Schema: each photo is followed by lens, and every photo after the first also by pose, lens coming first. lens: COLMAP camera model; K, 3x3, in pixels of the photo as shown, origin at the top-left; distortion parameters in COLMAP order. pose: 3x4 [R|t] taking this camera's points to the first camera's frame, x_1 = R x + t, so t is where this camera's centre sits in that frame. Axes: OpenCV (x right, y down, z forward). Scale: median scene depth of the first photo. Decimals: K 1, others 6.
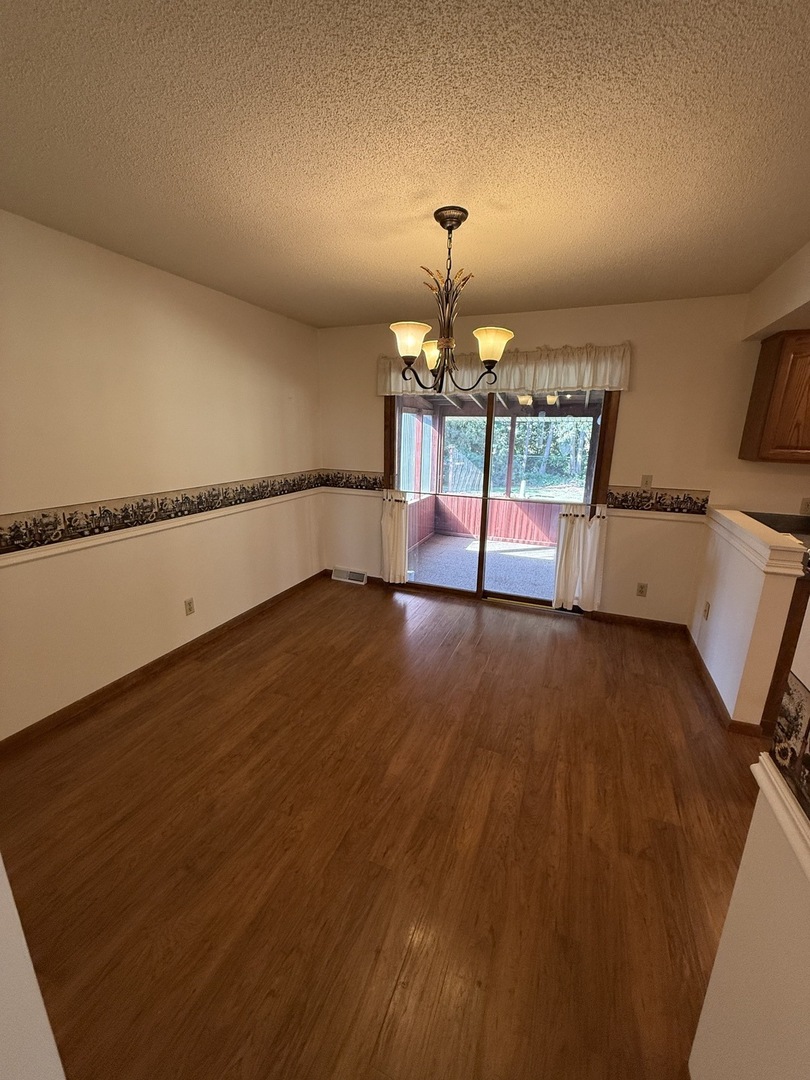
lens RADIAL K [[428.4, 0, 406.3], [0, 428.4, 536.6], [0, 0, 1]] dist [0.001504, 0.000199]
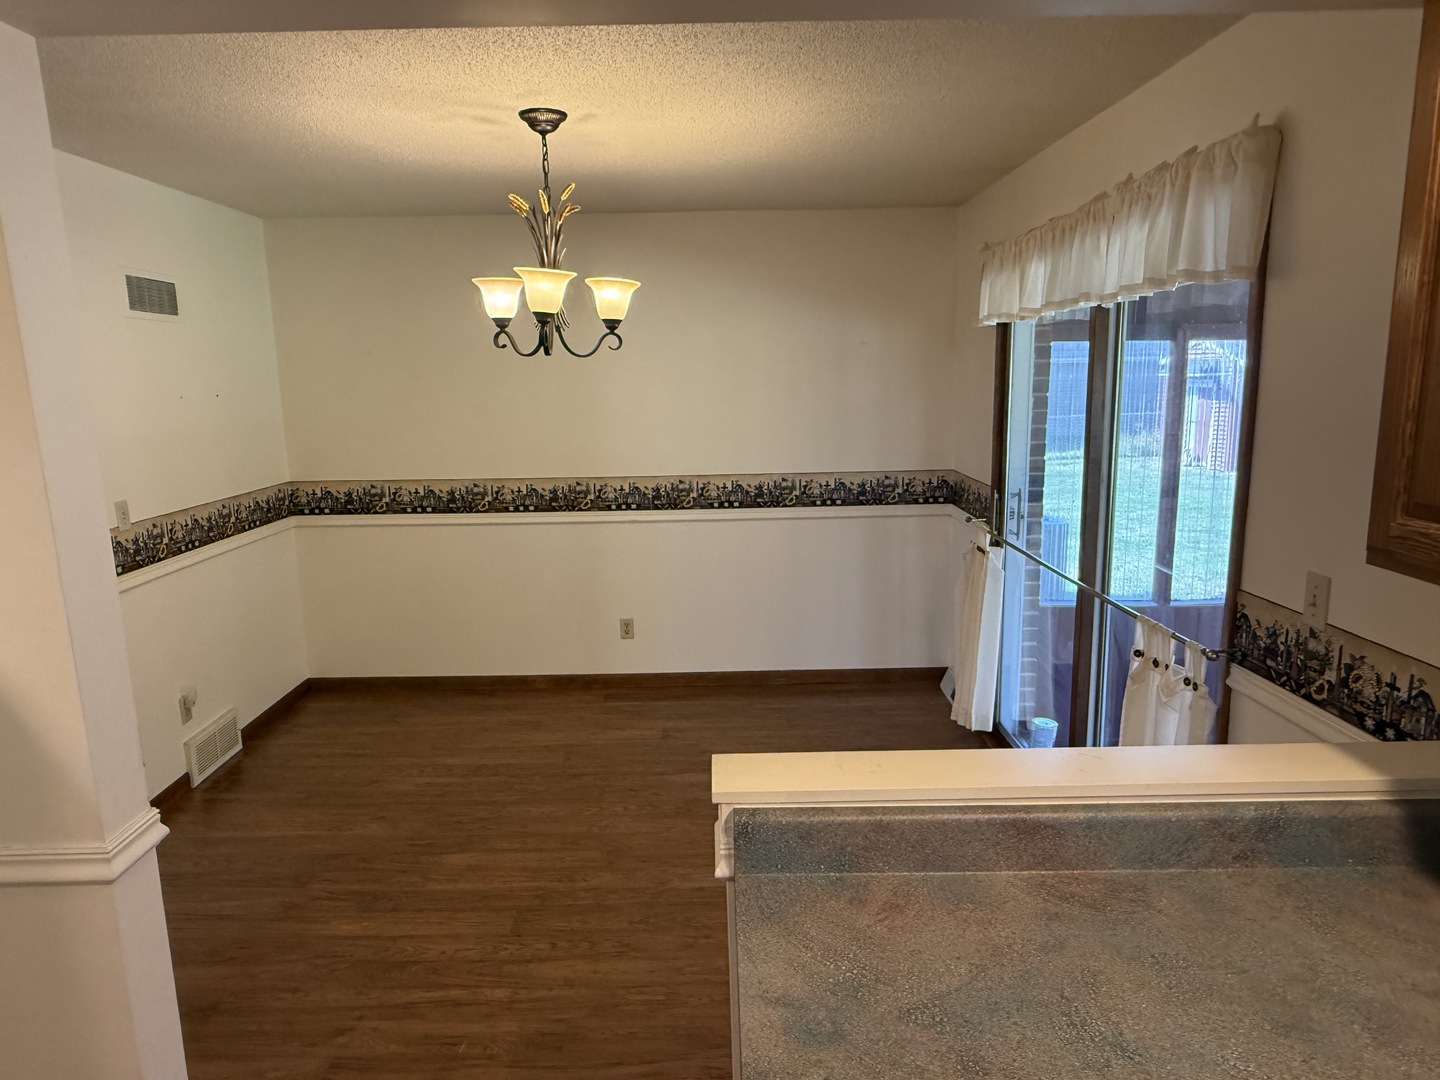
lens RADIAL K [[915.9, 0, 716.5], [0, 915.9, 546.0], [0, 0, 1]] dist [-0.000408, -0.000338]
pose [[0.381758, 0.152238, -0.911638, 1.372648], [-0.203403, 0.975999, 0.077808, -0.187704], [0.901603, 0.155726, 0.403561, 0.616020]]
